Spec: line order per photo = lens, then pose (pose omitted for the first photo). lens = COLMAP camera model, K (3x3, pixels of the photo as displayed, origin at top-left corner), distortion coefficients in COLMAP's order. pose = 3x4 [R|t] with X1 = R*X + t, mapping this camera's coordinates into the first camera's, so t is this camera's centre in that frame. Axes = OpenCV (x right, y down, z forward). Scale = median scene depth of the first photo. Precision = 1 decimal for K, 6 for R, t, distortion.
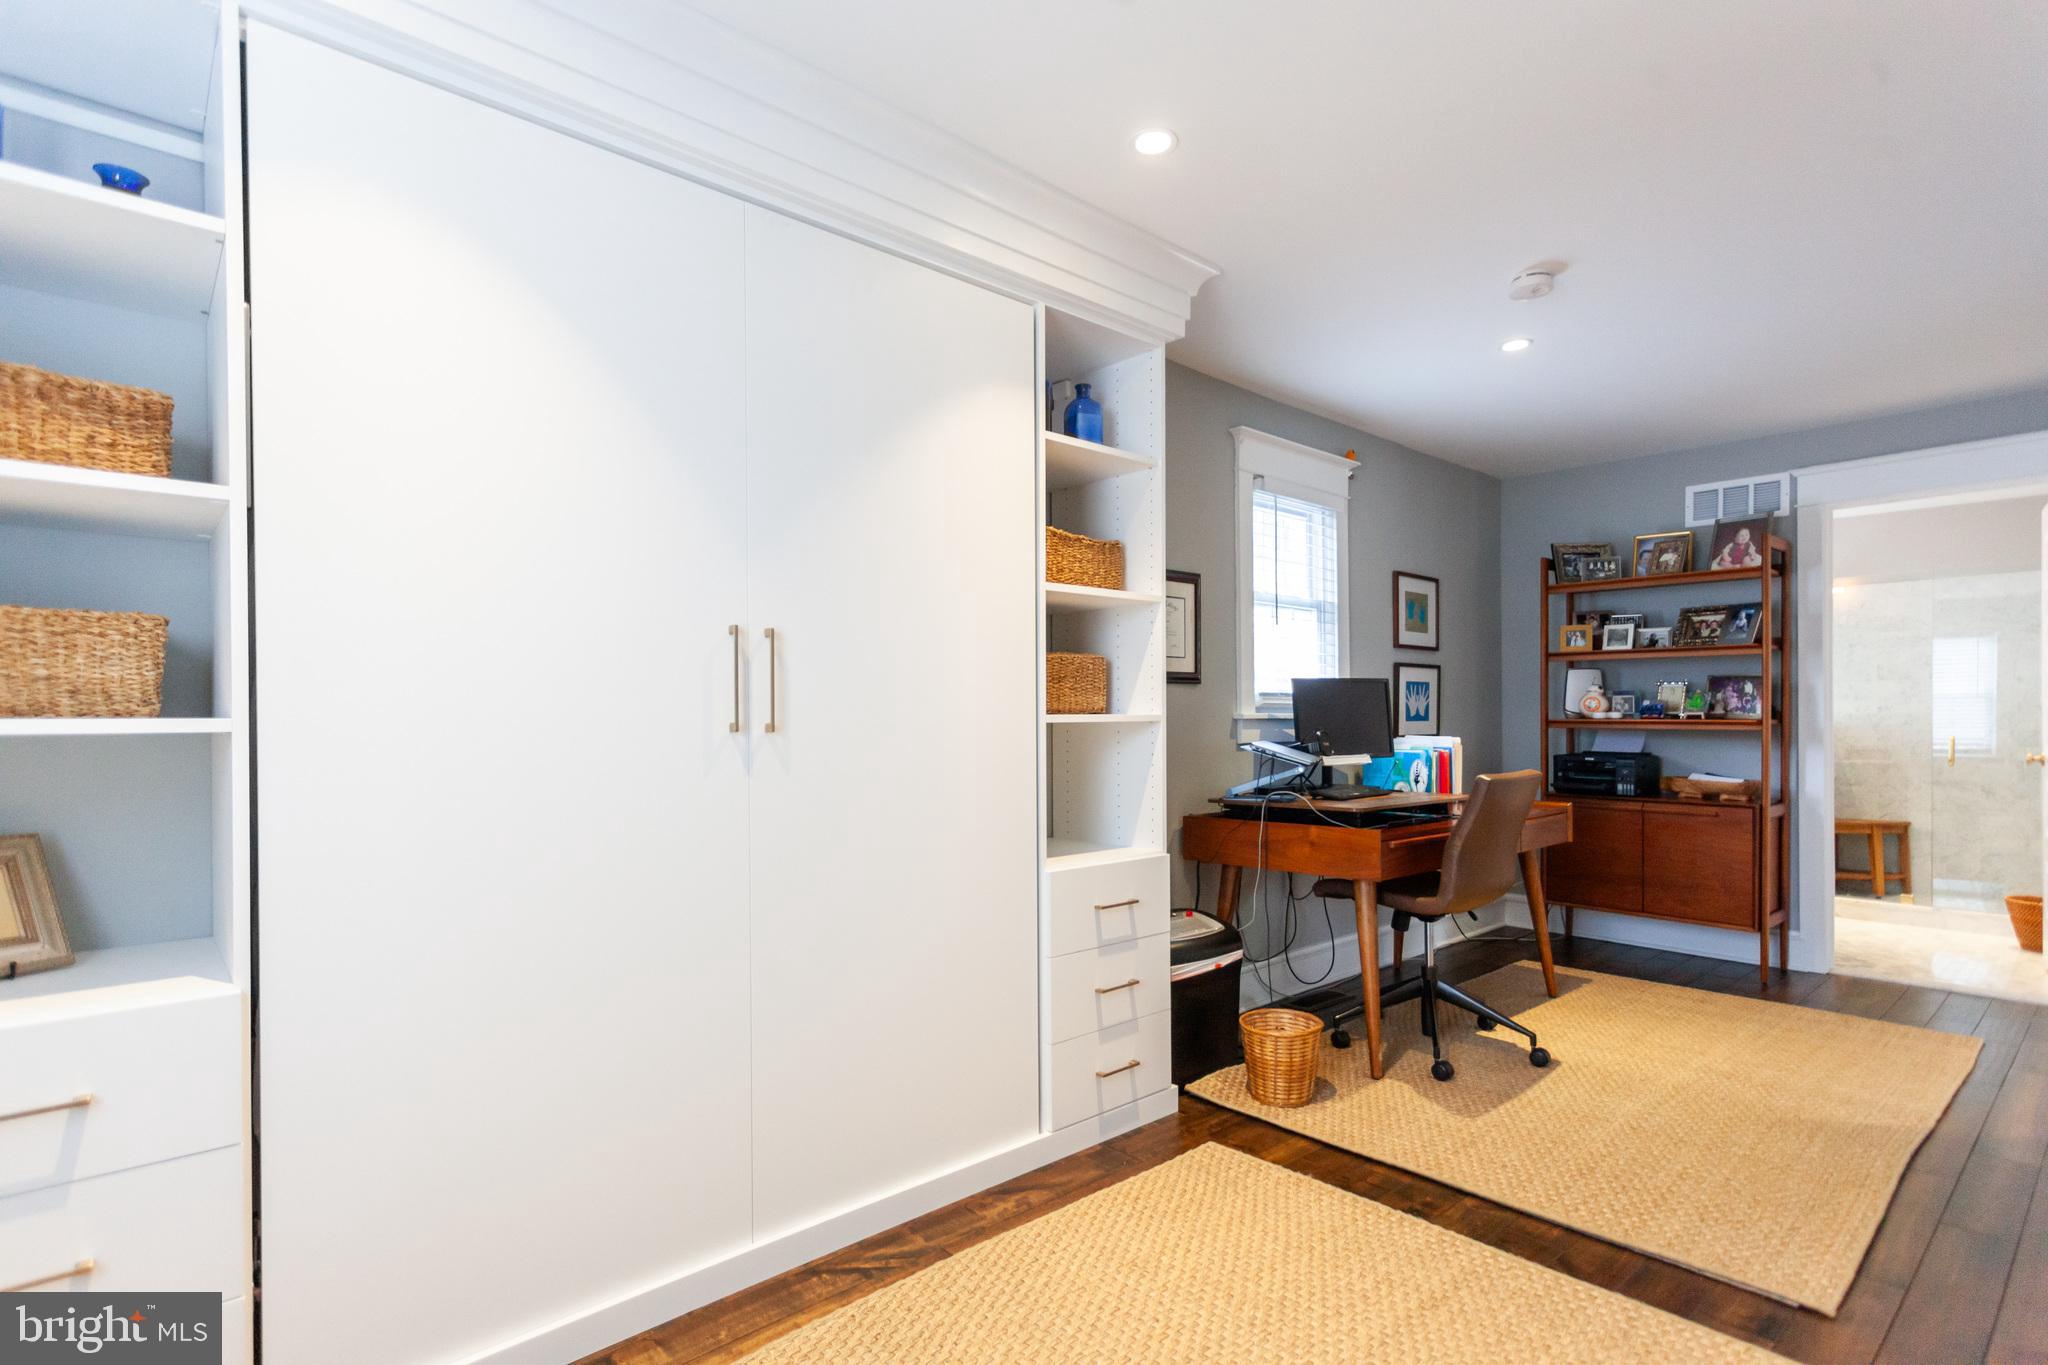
lens RADIAL K [[999.6, 0, 1028.0], [0, 999.6, 722.2], [0, 0, 1]] dist [0.000753, 0.000225]
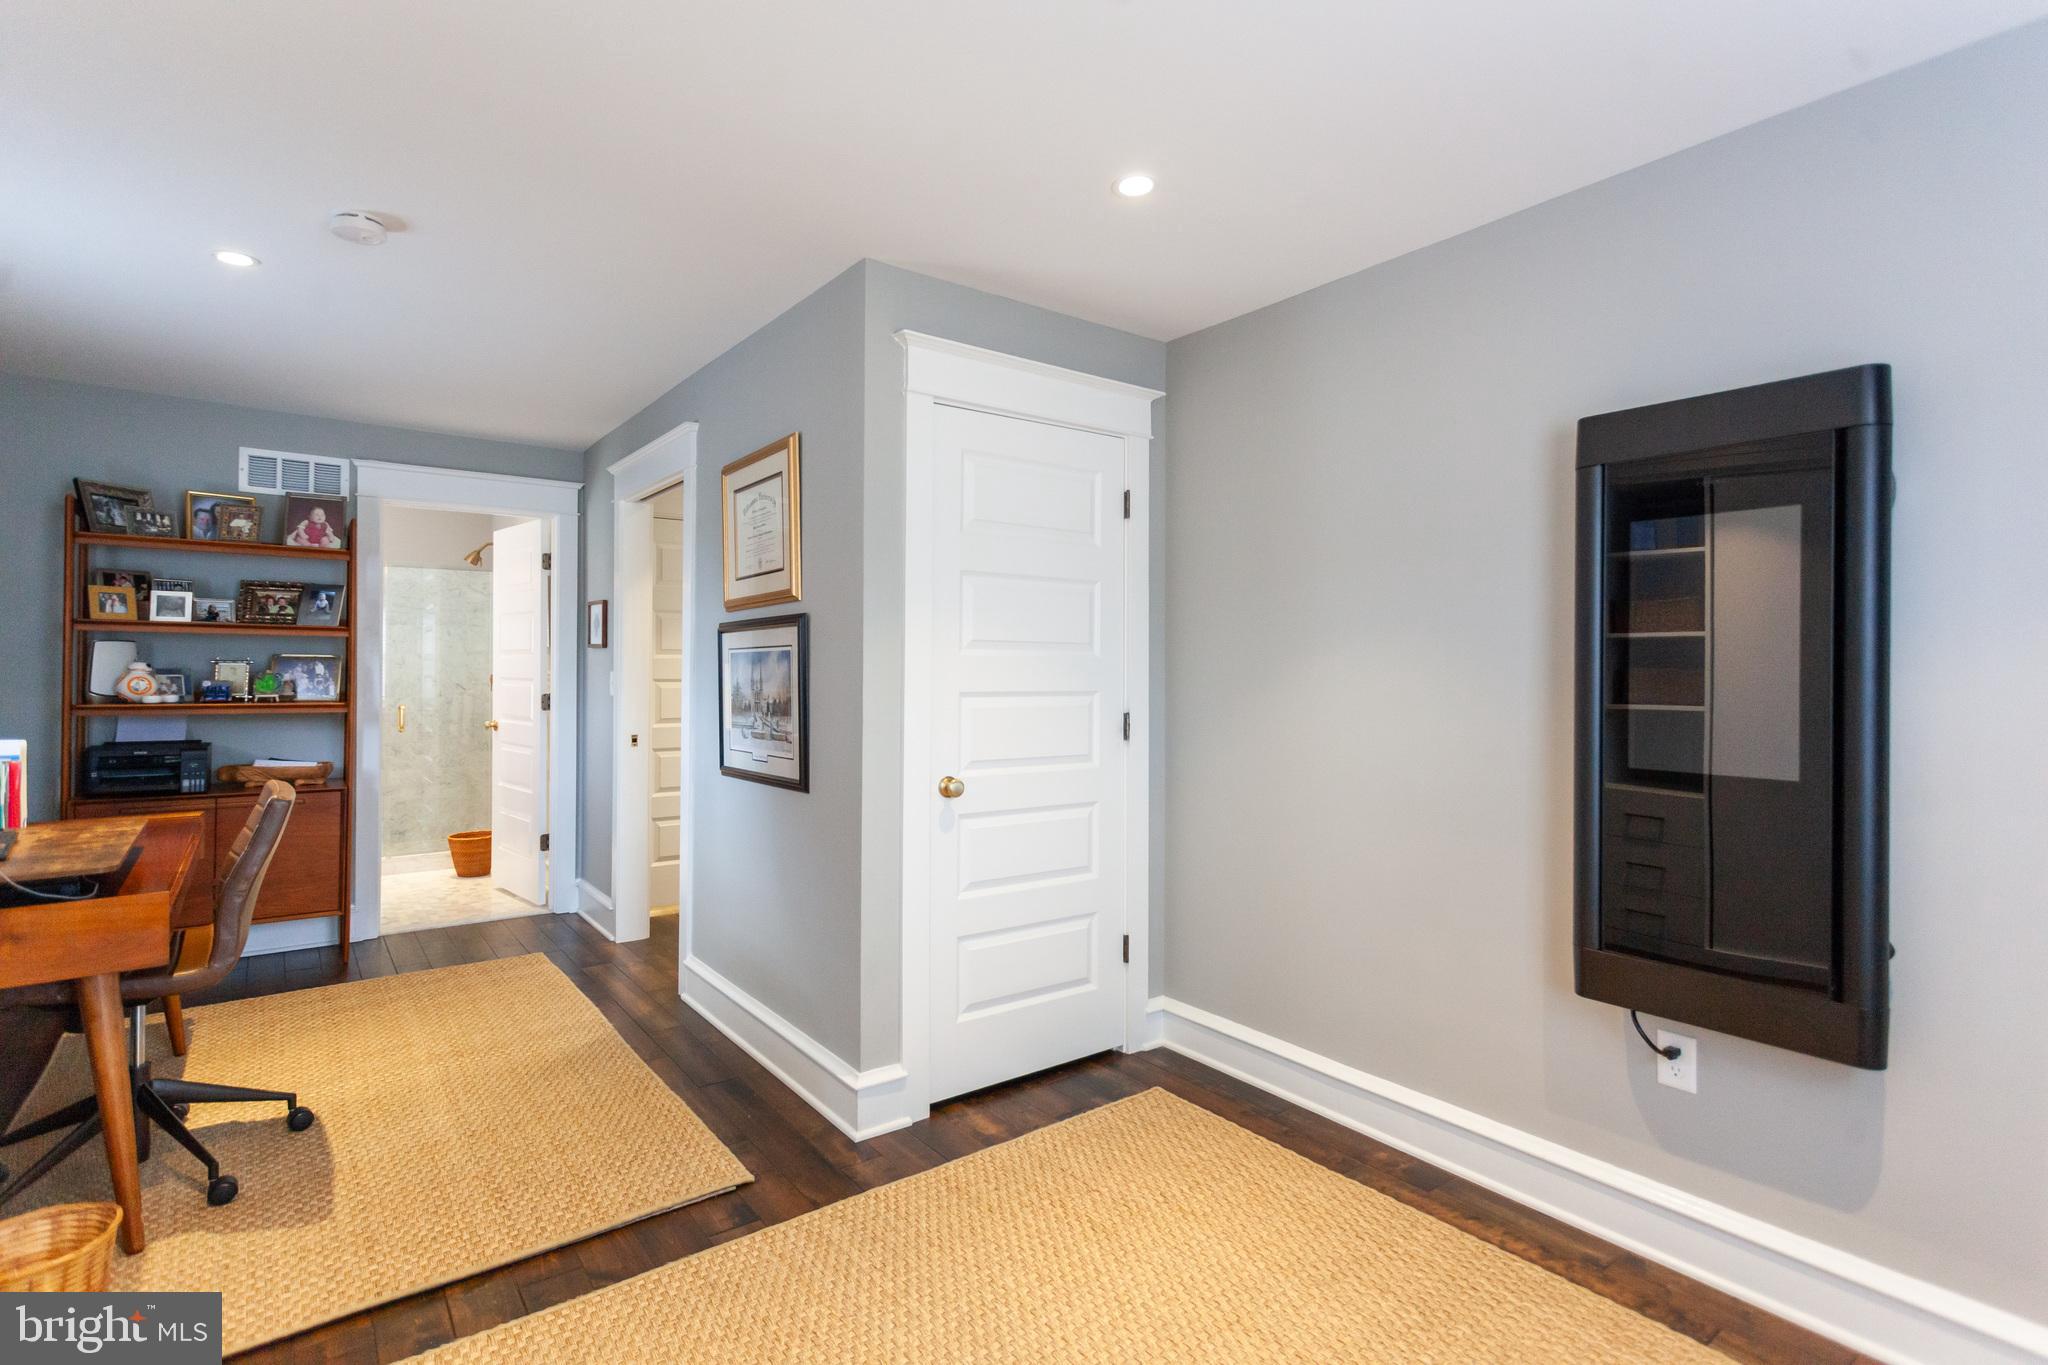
lens RADIAL K [[991.8, 0, 1019.0], [0, 991.8, 663.0], [0, 0, 1]] dist [0.002300, 0.000784]
pose [[0.081128, 0.009688, 0.996657, -0.198263], [-0.002450, 0.999952, -0.009521, -0.031897], [-0.996701, -0.001669, 0.081148, 0.225286]]
